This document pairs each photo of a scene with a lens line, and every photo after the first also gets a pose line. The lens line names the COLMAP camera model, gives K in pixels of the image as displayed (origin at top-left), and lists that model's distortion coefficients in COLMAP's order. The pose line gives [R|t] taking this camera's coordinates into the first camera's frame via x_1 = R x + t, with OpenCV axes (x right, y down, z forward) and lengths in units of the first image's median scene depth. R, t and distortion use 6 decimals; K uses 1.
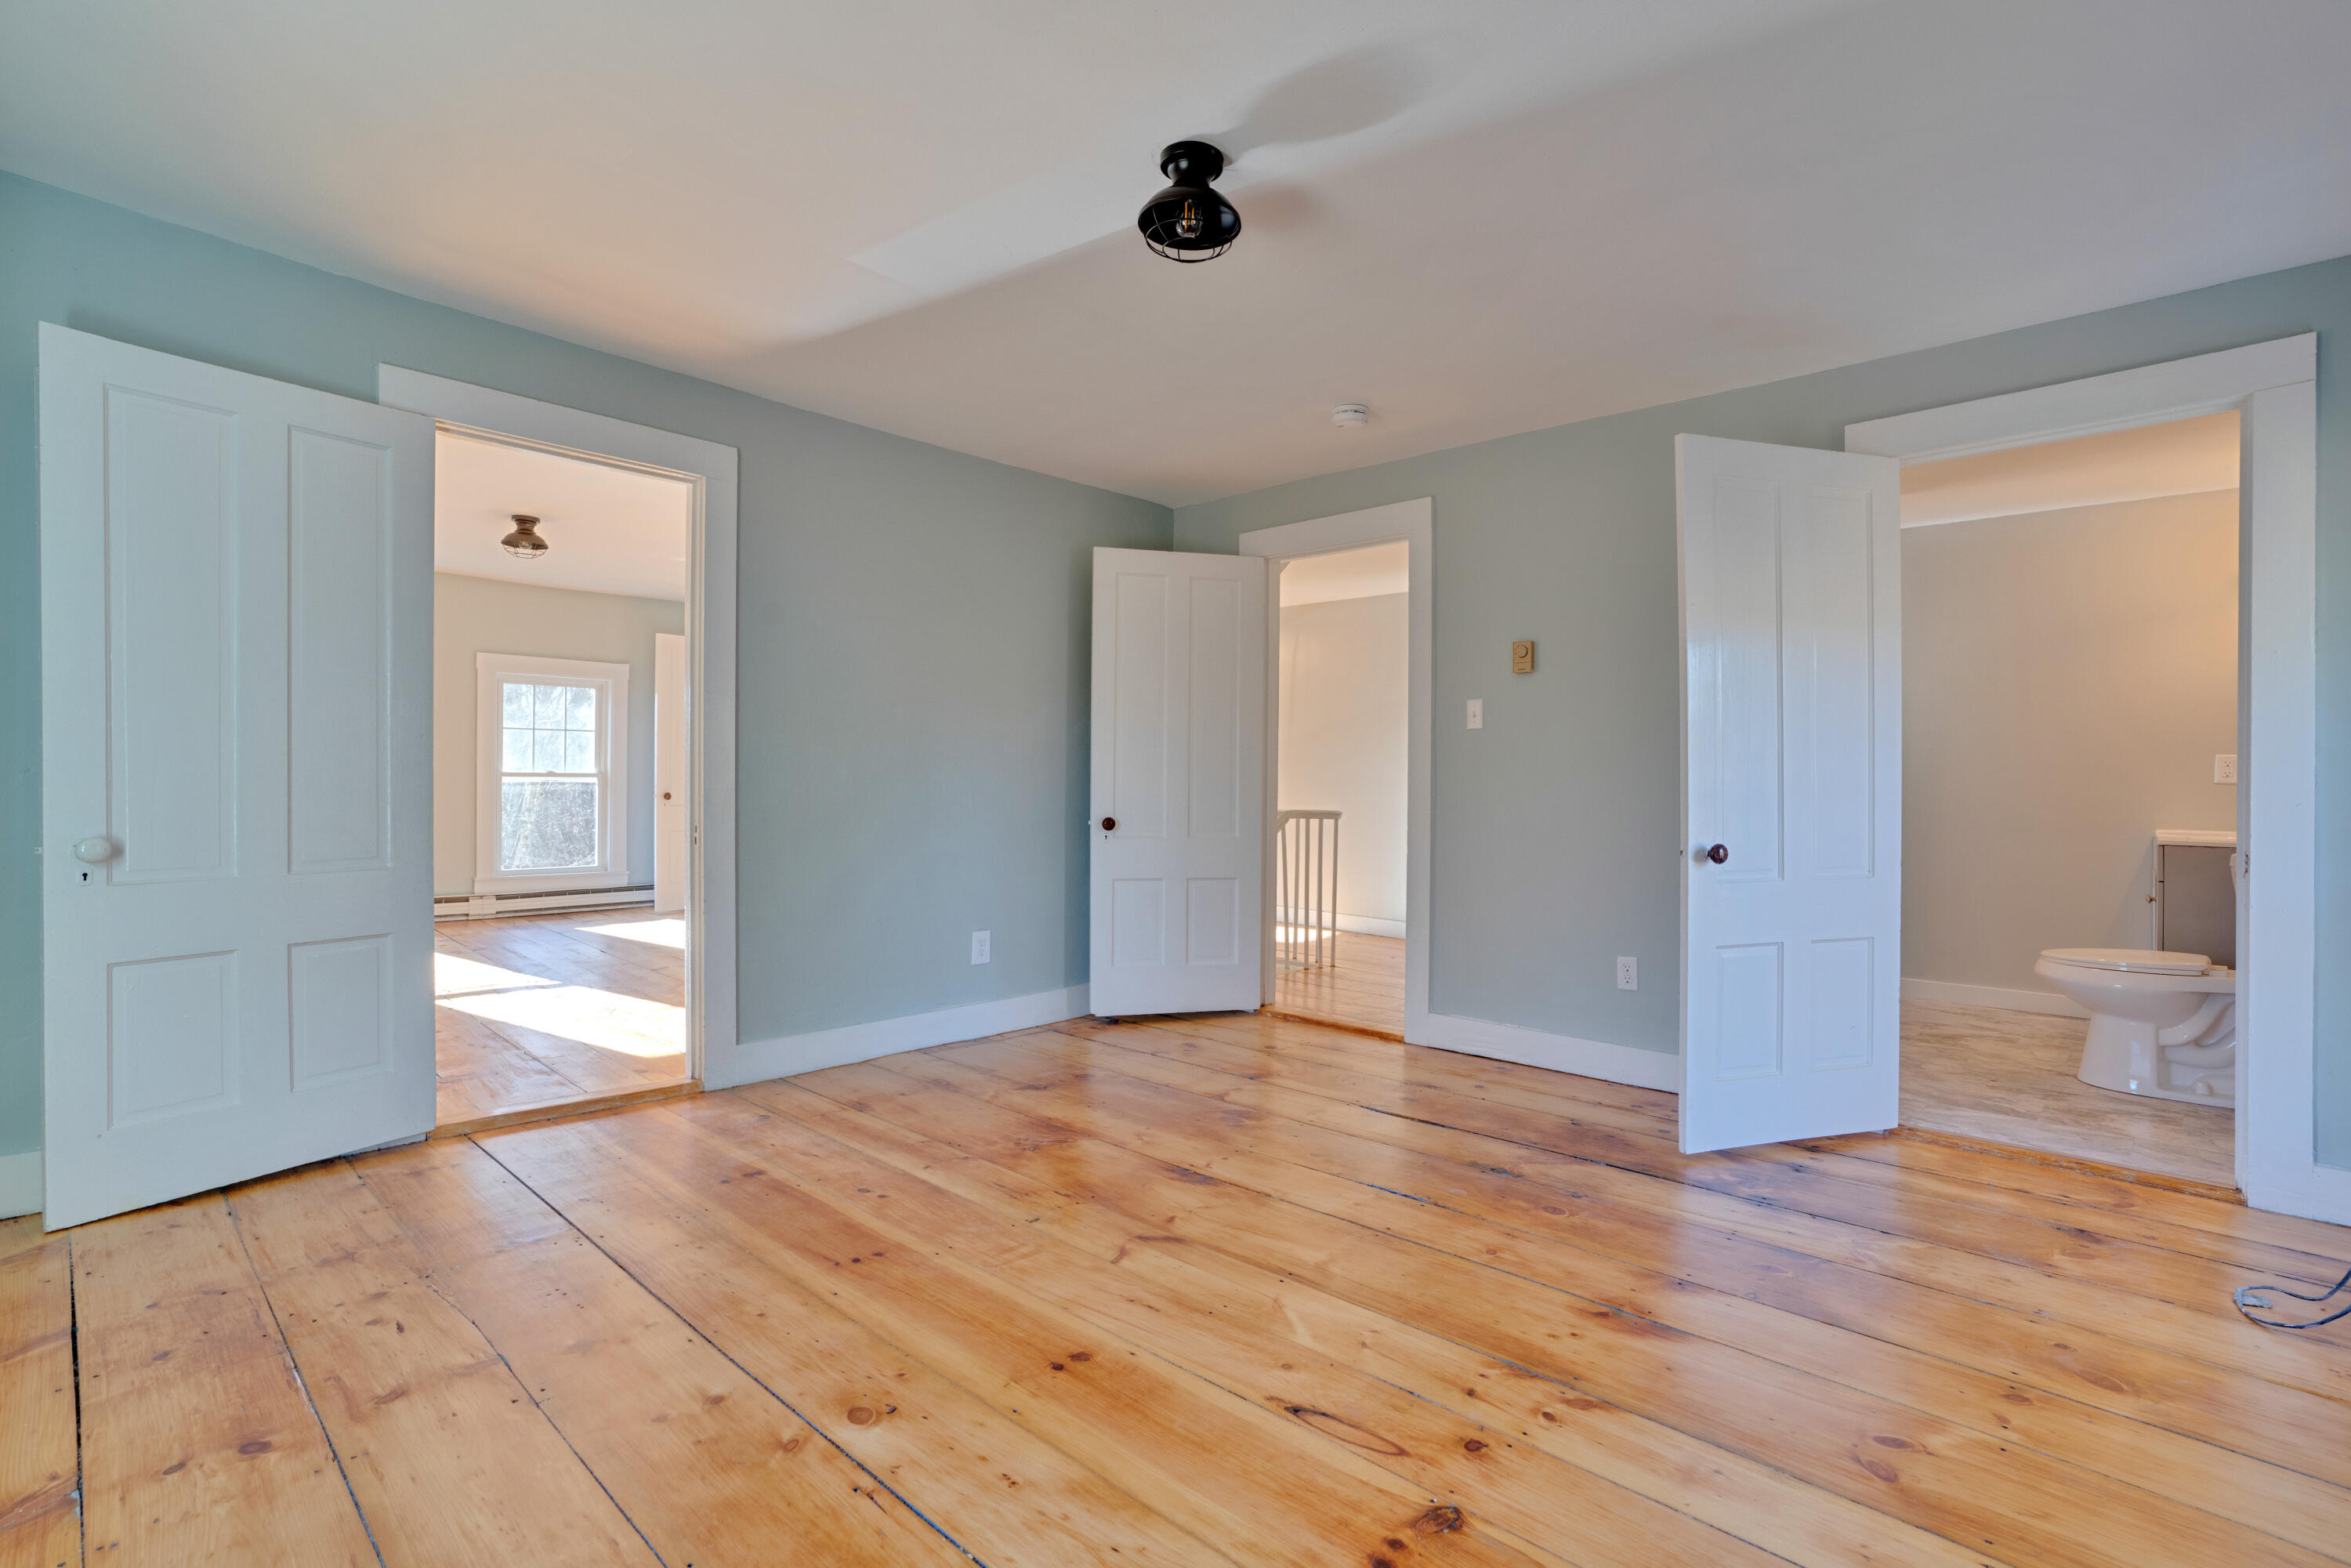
lens RADIAL K [[1092.4, 0, 1189.2], [0, 1092.4, 784.7], [0, 0, 1]] dist [-0.071809, 0.029915]
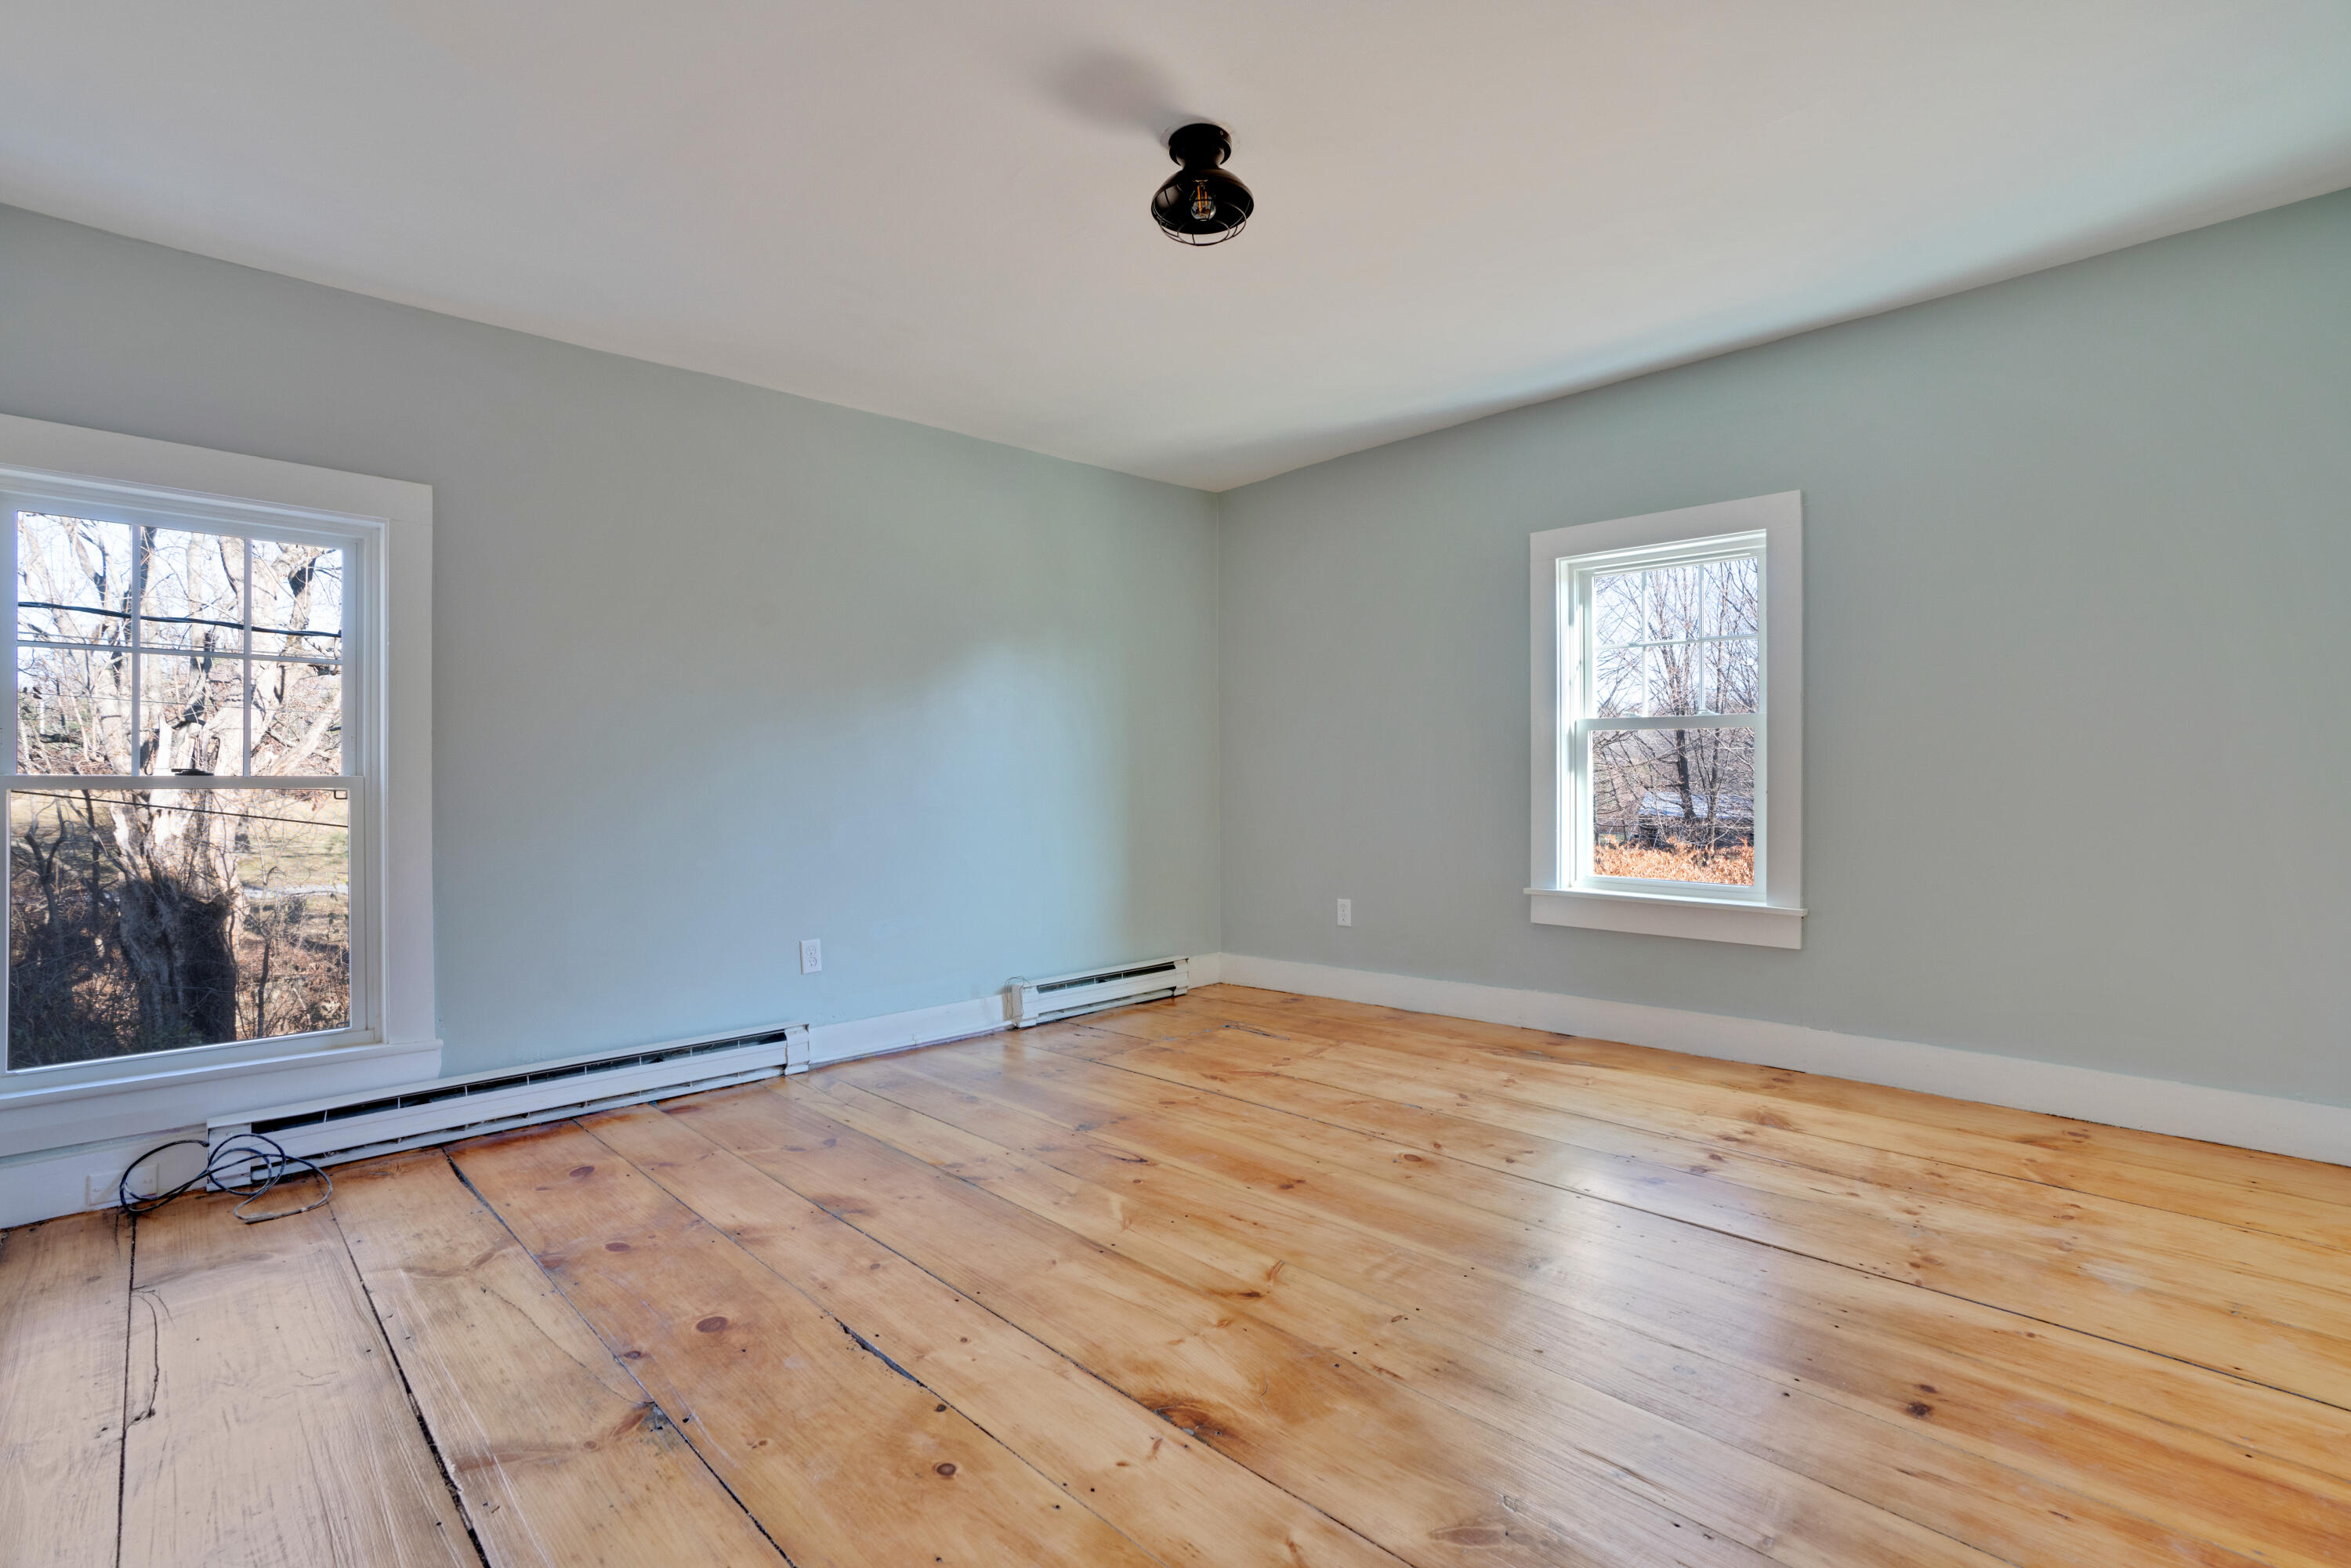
lens RADIAL K [[1092.4, 0, 1189.2], [0, 1092.4, 784.7], [0, 0, 1]] dist [-0.071809, 0.029915]
pose [[-0.999210, -0.005268, 0.039386, -0.024010], [-0.005063, 0.999973, 0.005288, 0.015442], [-0.039413, 0.005084, -0.999210, 2.012614]]
